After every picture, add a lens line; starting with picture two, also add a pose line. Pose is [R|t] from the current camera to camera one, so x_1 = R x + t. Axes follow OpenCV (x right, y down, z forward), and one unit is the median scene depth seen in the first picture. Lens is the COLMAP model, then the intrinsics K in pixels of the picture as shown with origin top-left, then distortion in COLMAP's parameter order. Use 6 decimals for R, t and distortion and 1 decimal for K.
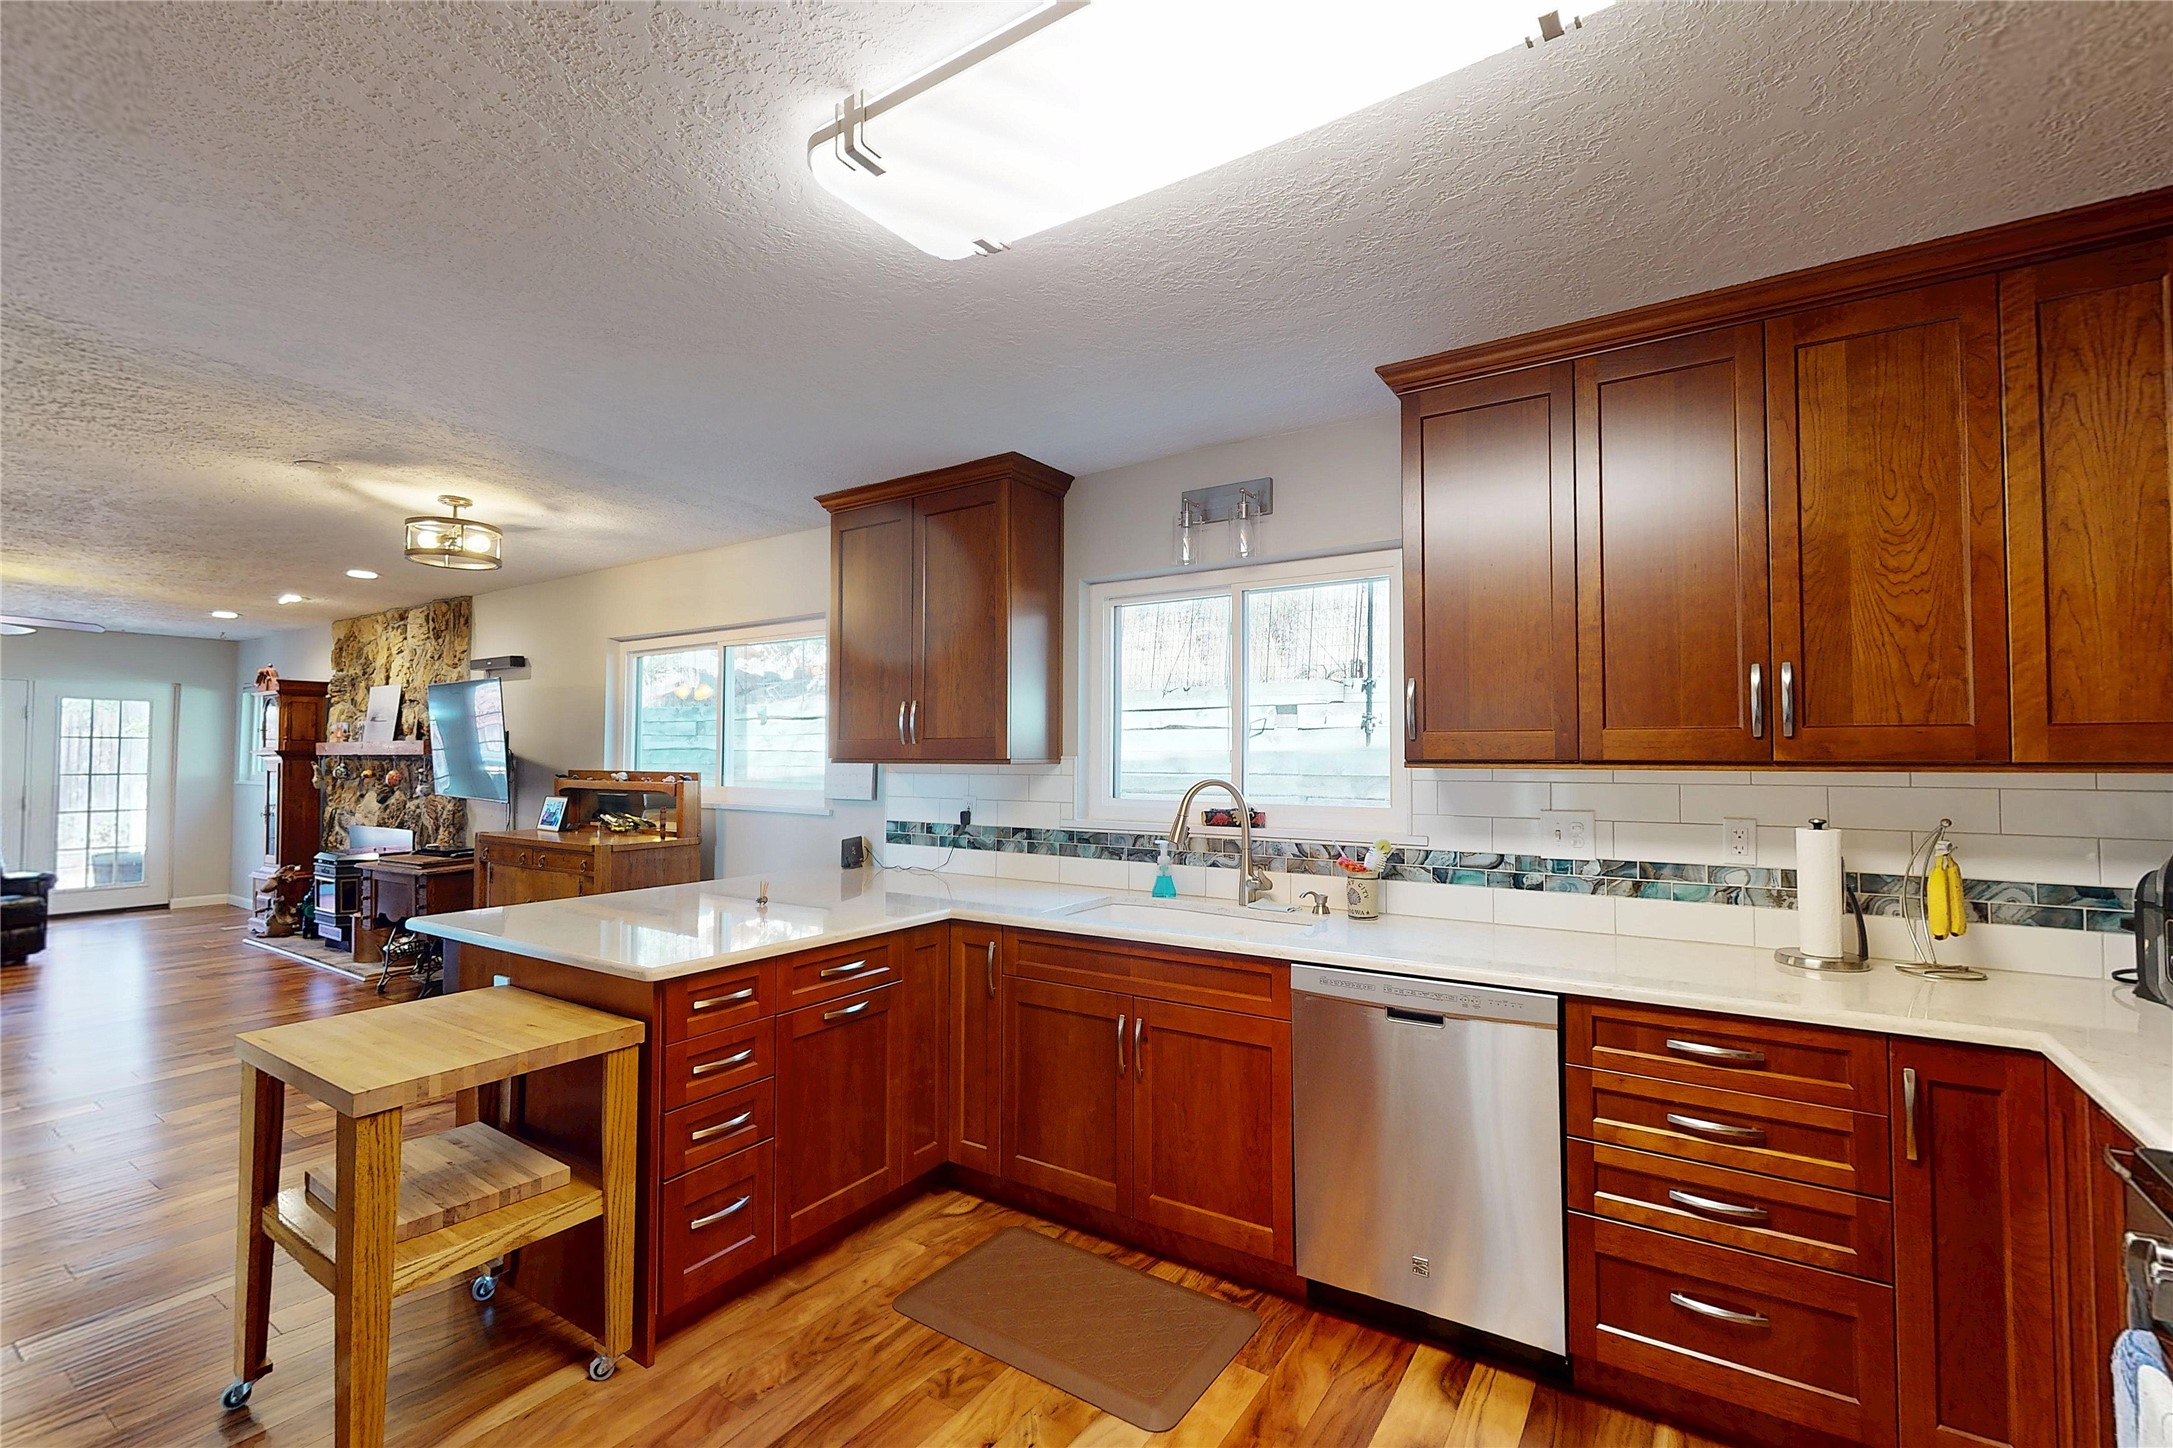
lens RADIAL K [[943.9, 0, 1086.5], [0, 943.9, 724.0], [0, 0, 1]] dist [0.000070, 0.000350]
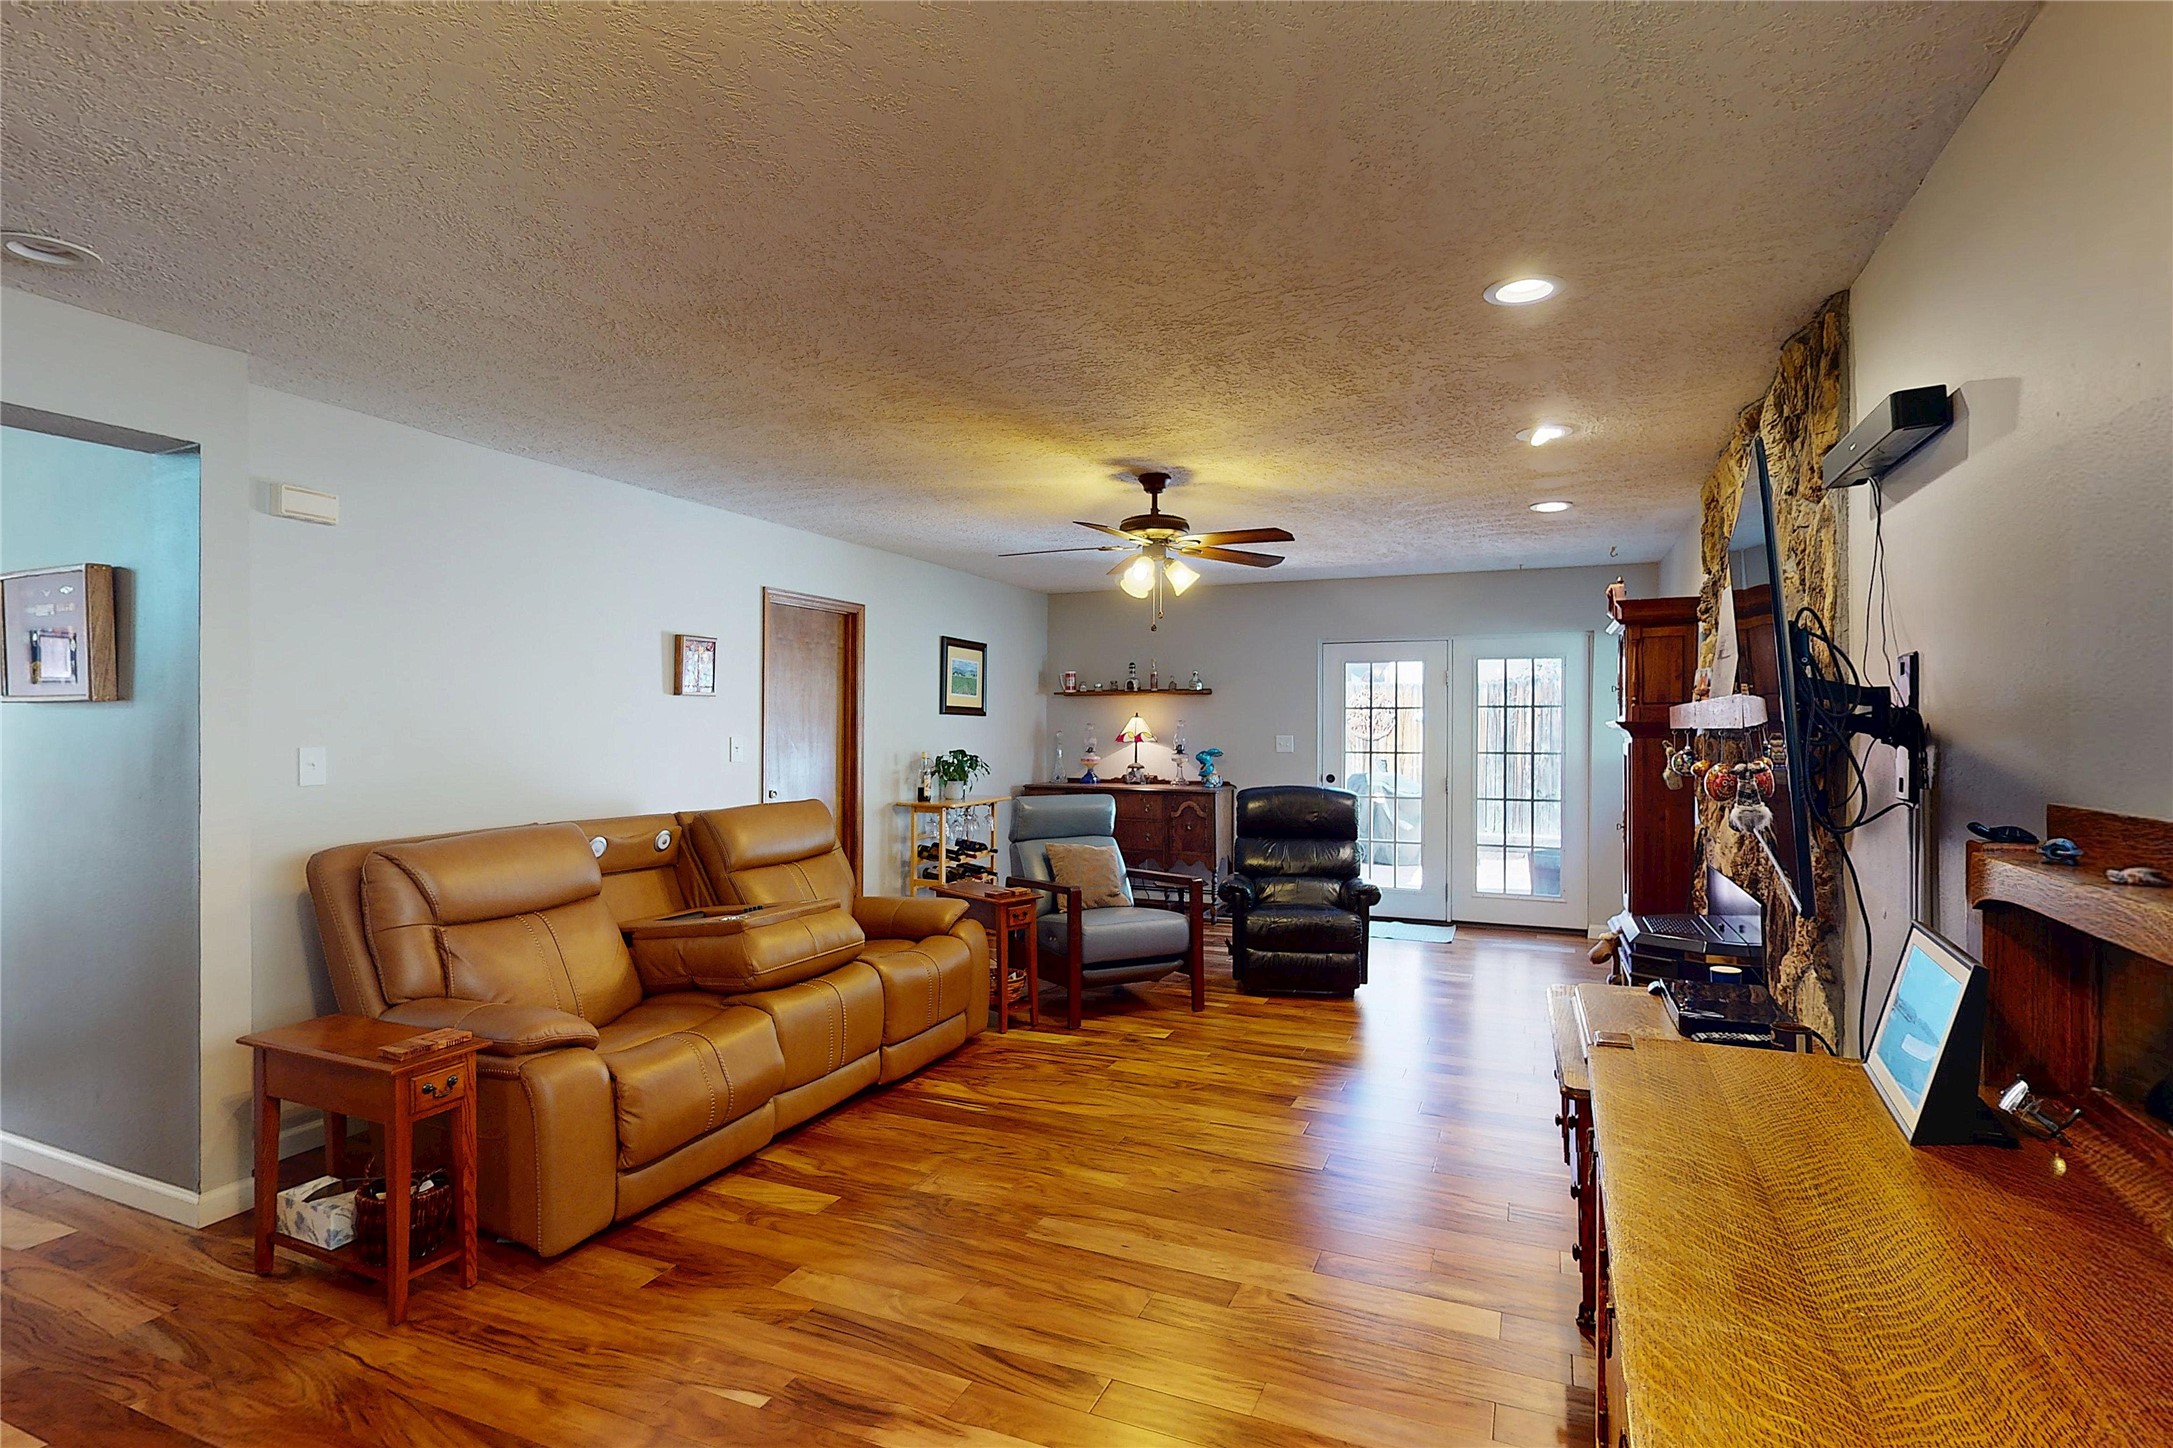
lens RADIAL K [[1061.2, 0, 1089.5], [0, 1061.2, 725.2], [0, 0, 1]] dist [-0.001607, 0.000032]
pose [[0.184557, -0.000960, -0.982821, -0.616347], [0.028012, 0.999598, 0.004283, 0.041459], [0.982422, -0.028321, 0.184510, 1.275403]]
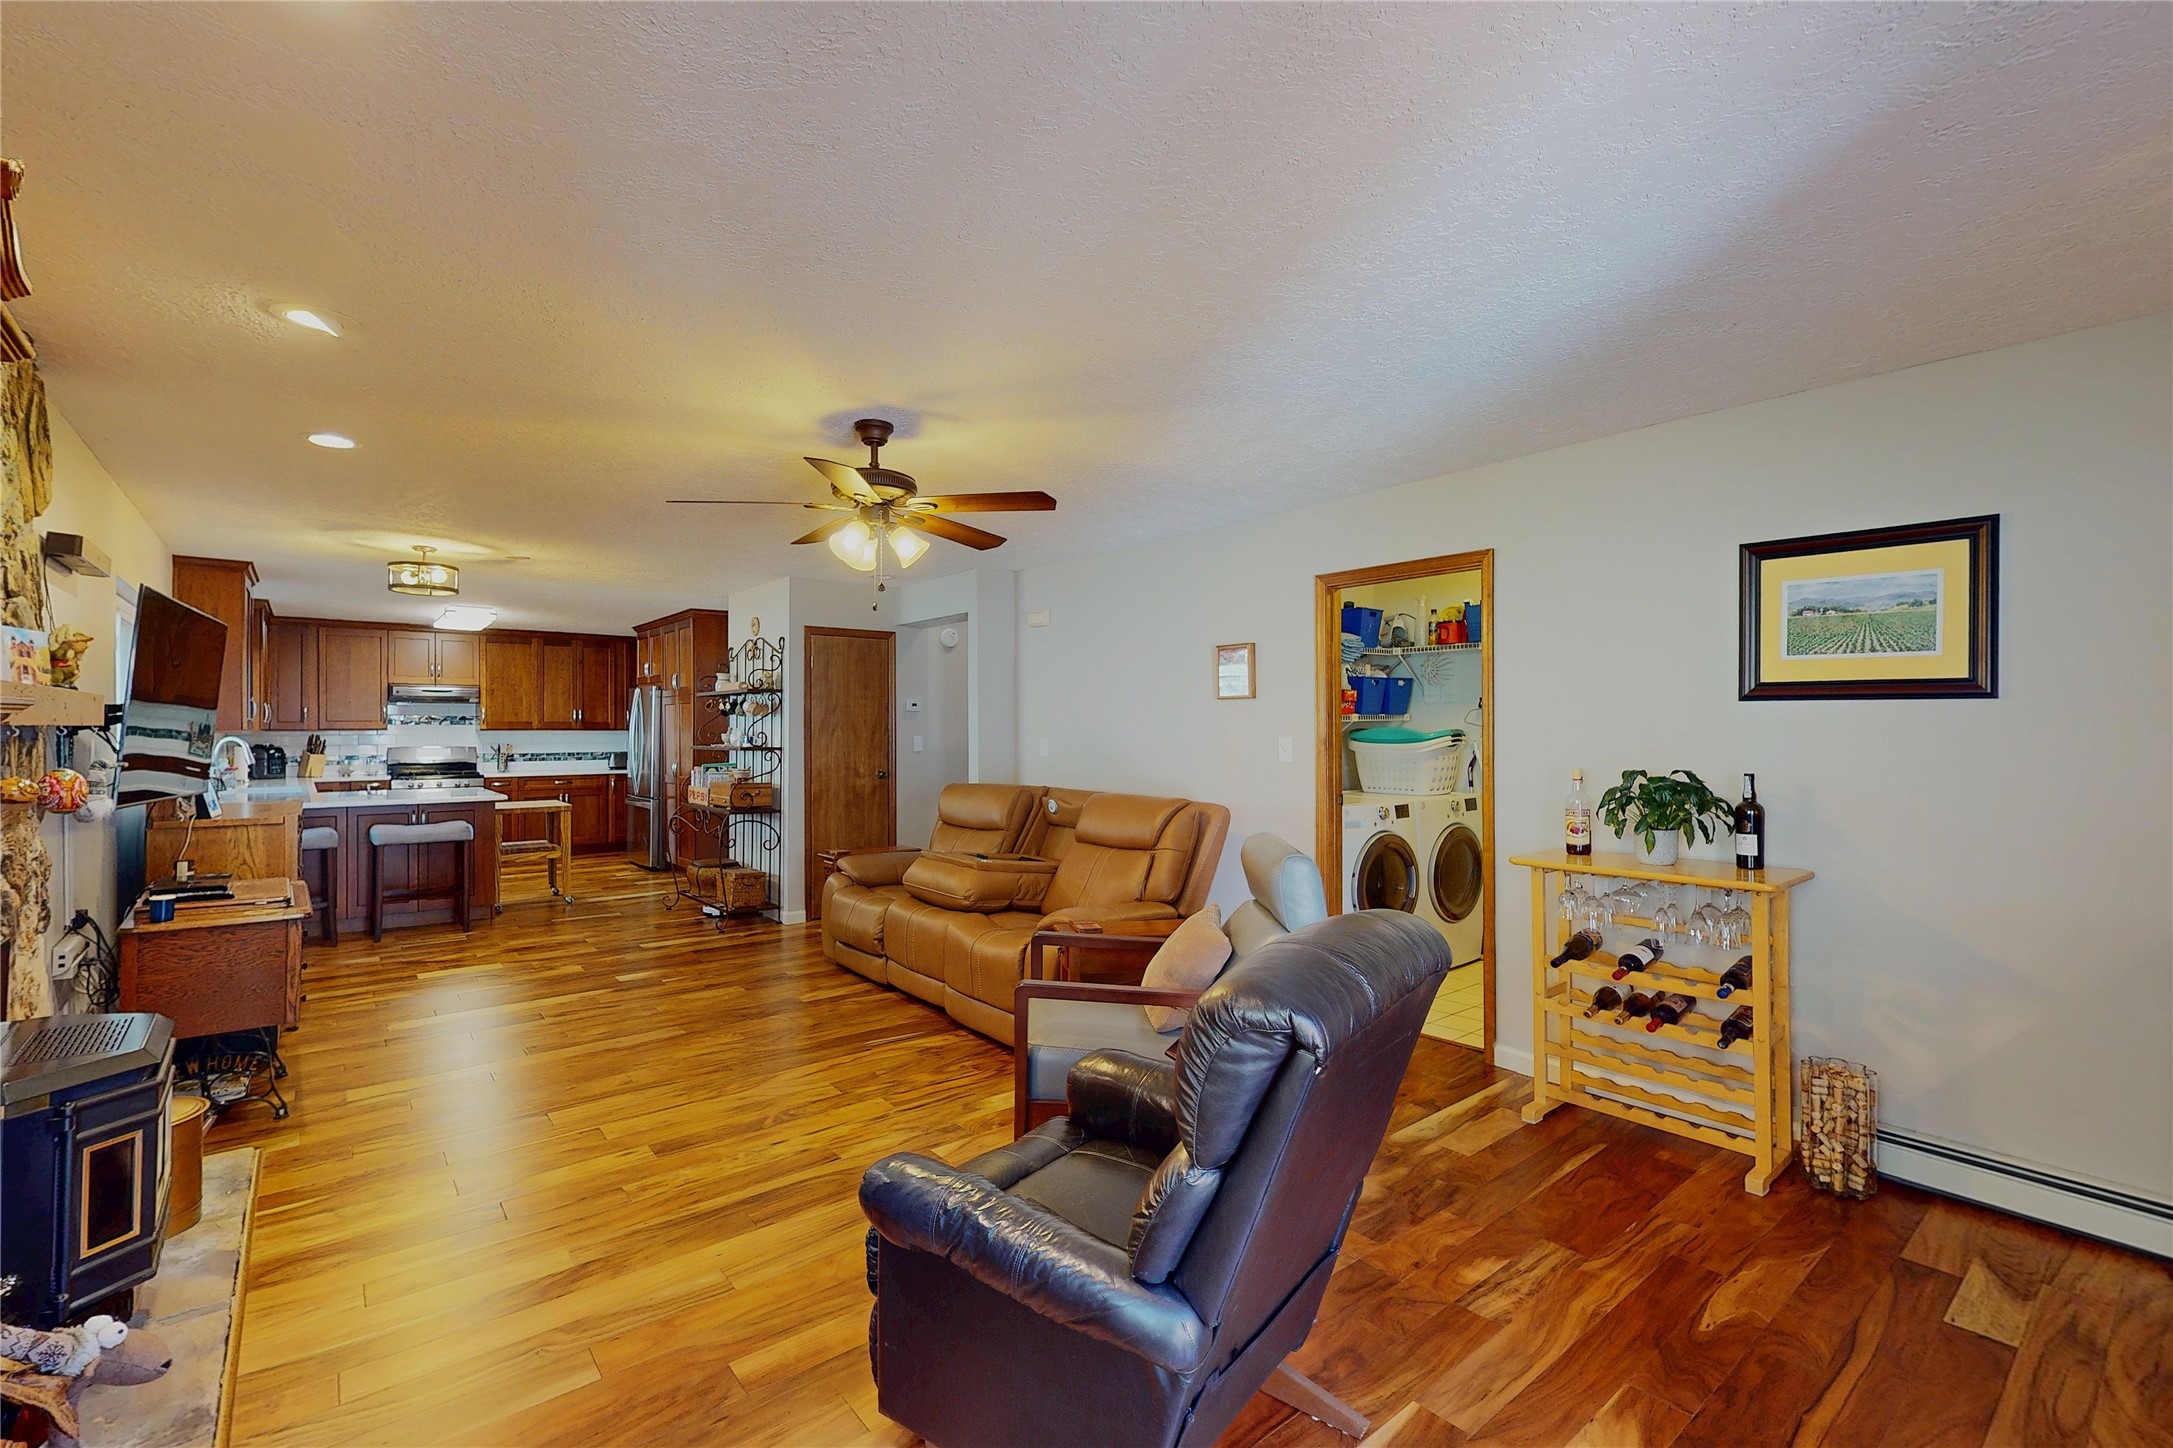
lens RADIAL K [[943.9, 0, 1086.5], [0, 943.9, 724.0], [0, 0, 1]] dist [0.000070, 0.000350]
pose [[-0.955796, 0.002022, 0.294023, -2.537266], [-0.008956, 0.999312, -0.035985, 0.087127], [-0.293894, -0.037028, -0.955121, 2.562936]]
